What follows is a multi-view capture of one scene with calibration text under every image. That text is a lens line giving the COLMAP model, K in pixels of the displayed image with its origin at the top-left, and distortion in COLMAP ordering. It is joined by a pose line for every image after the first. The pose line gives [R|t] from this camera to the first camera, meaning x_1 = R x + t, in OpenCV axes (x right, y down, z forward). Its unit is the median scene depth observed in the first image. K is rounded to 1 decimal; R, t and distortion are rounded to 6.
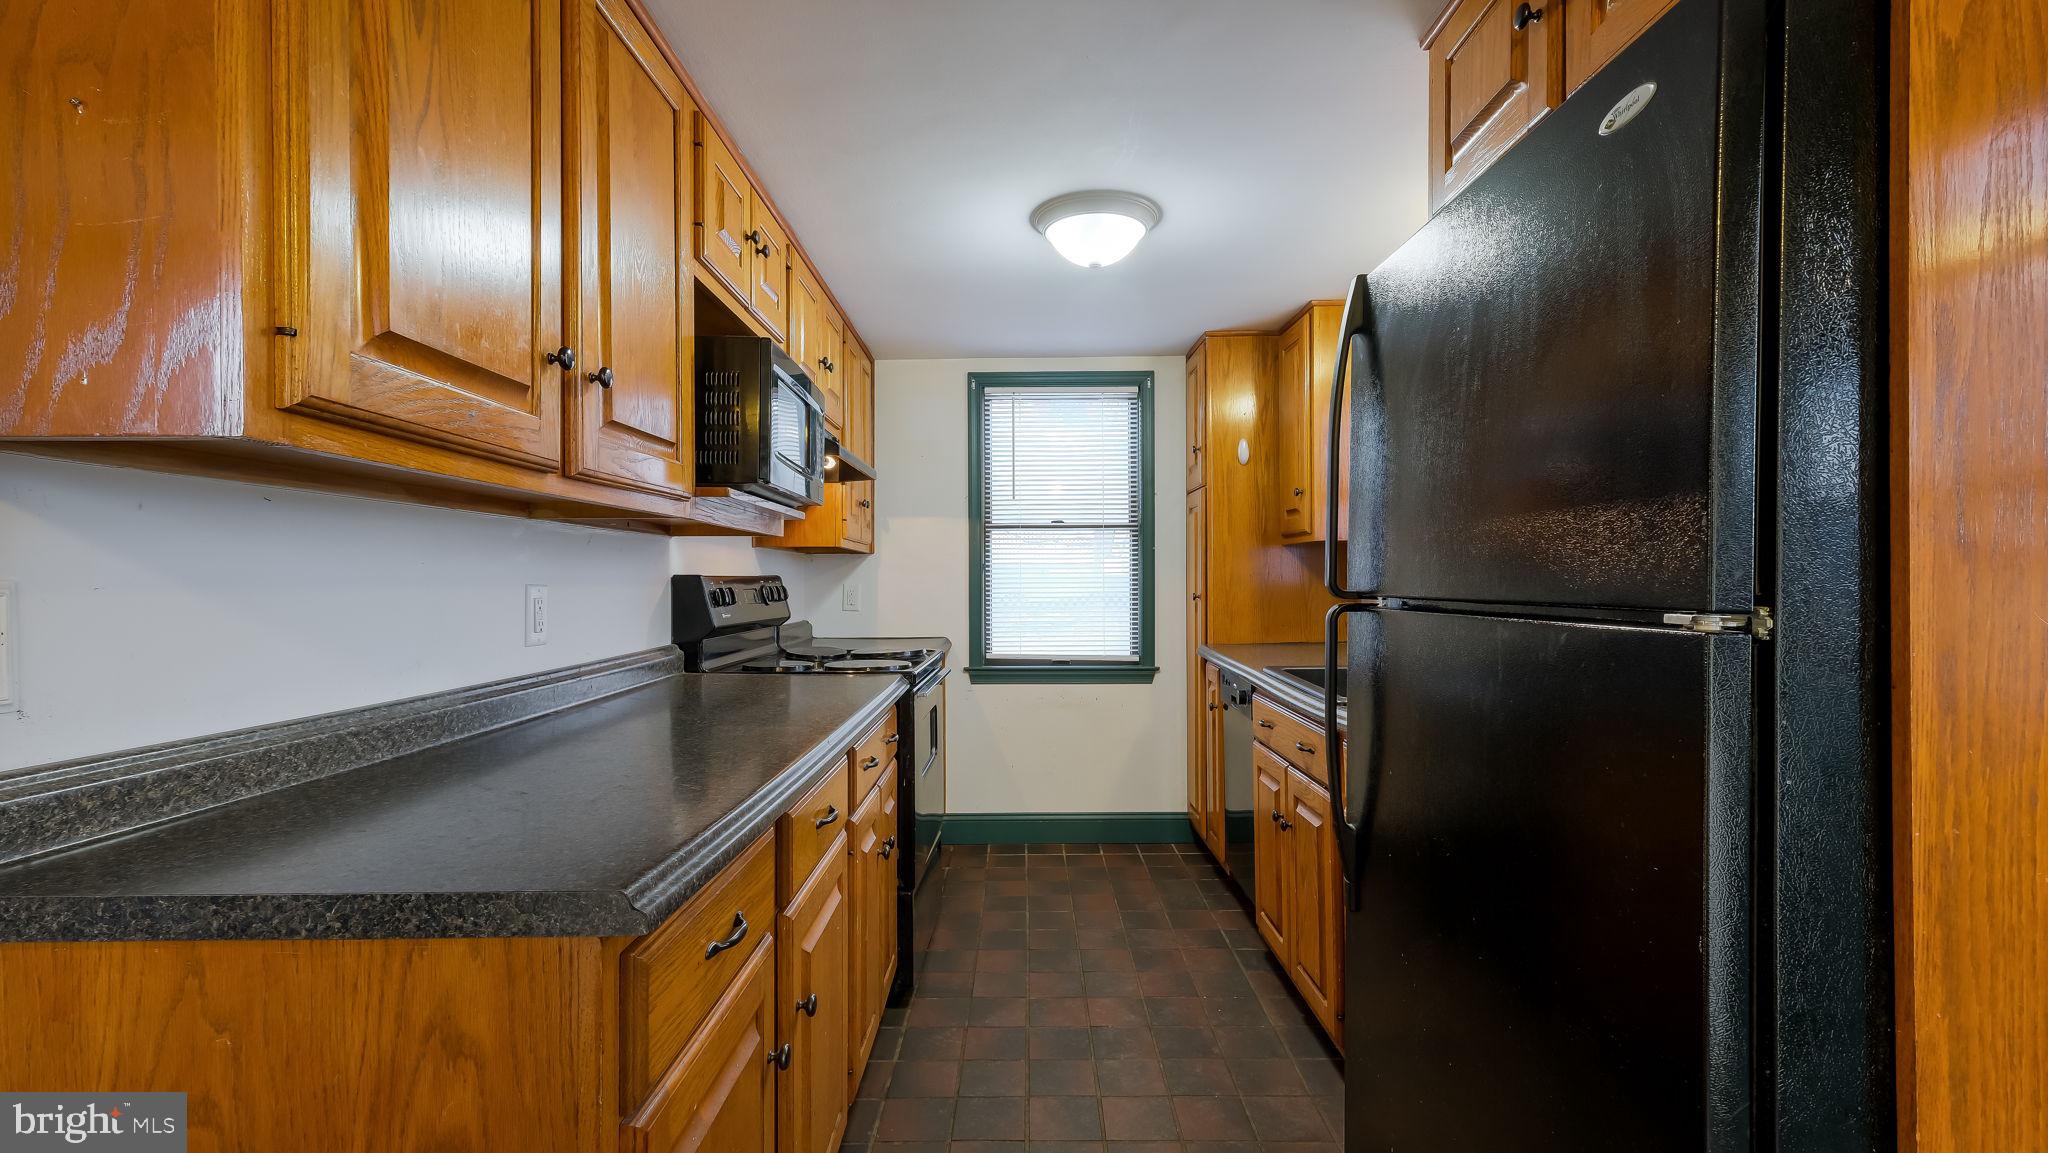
lens RADIAL K [[897.2, 0, 1014.1], [0, 897.2, 576.9], [0, 0, 1]] dist [0.001936, -0.000144]
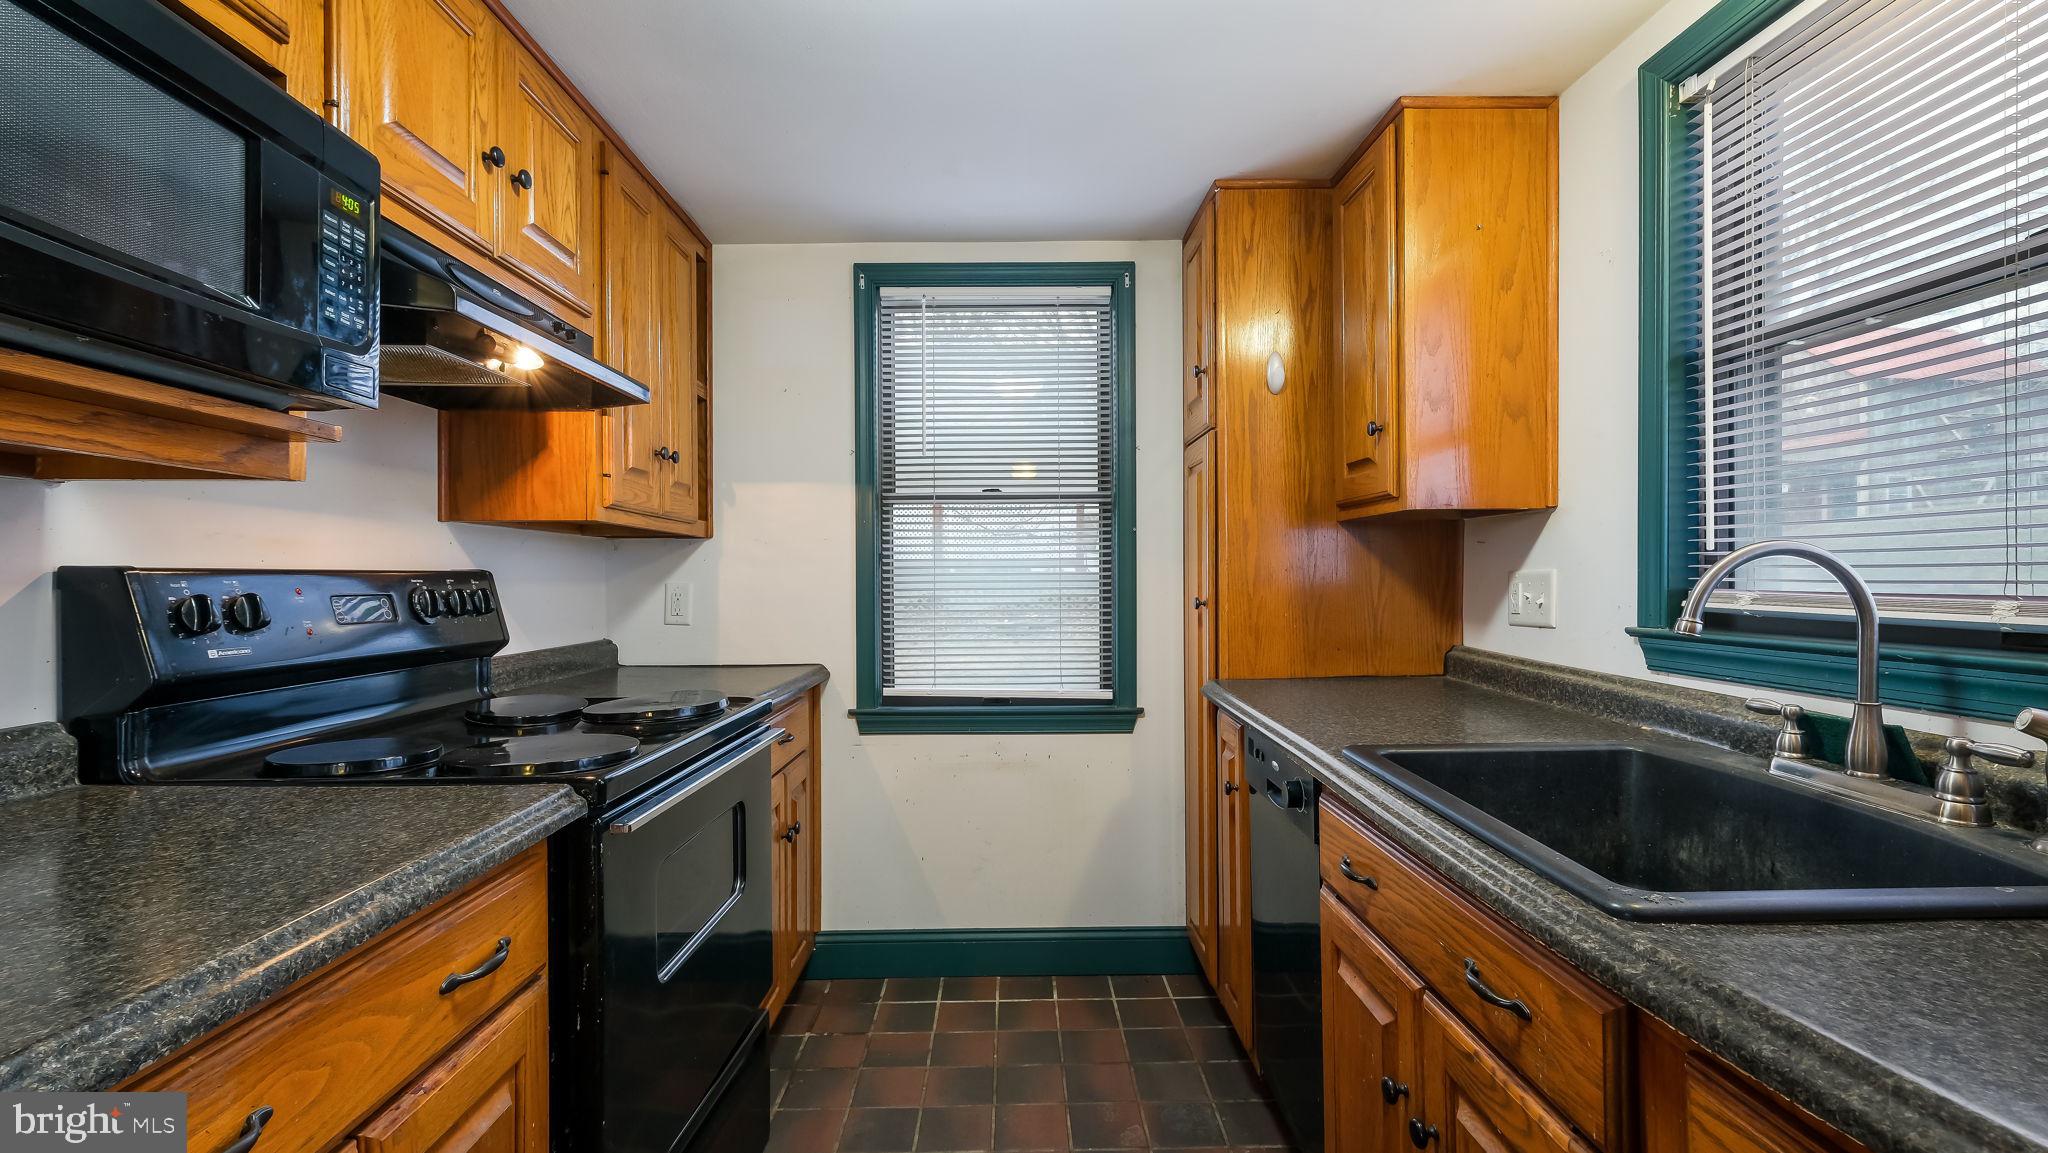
lens RADIAL K [[897.2, 0, 1014.1], [0, 897.2, 576.9], [0, 0, 1]] dist [0.001936, -0.000144]
pose [[0.999926, -0.001650, 0.012011, 0.062397], [0.001615, 0.999994, 0.002948, 0.001112], [-0.012016, -0.002928, 0.999924, 0.360176]]
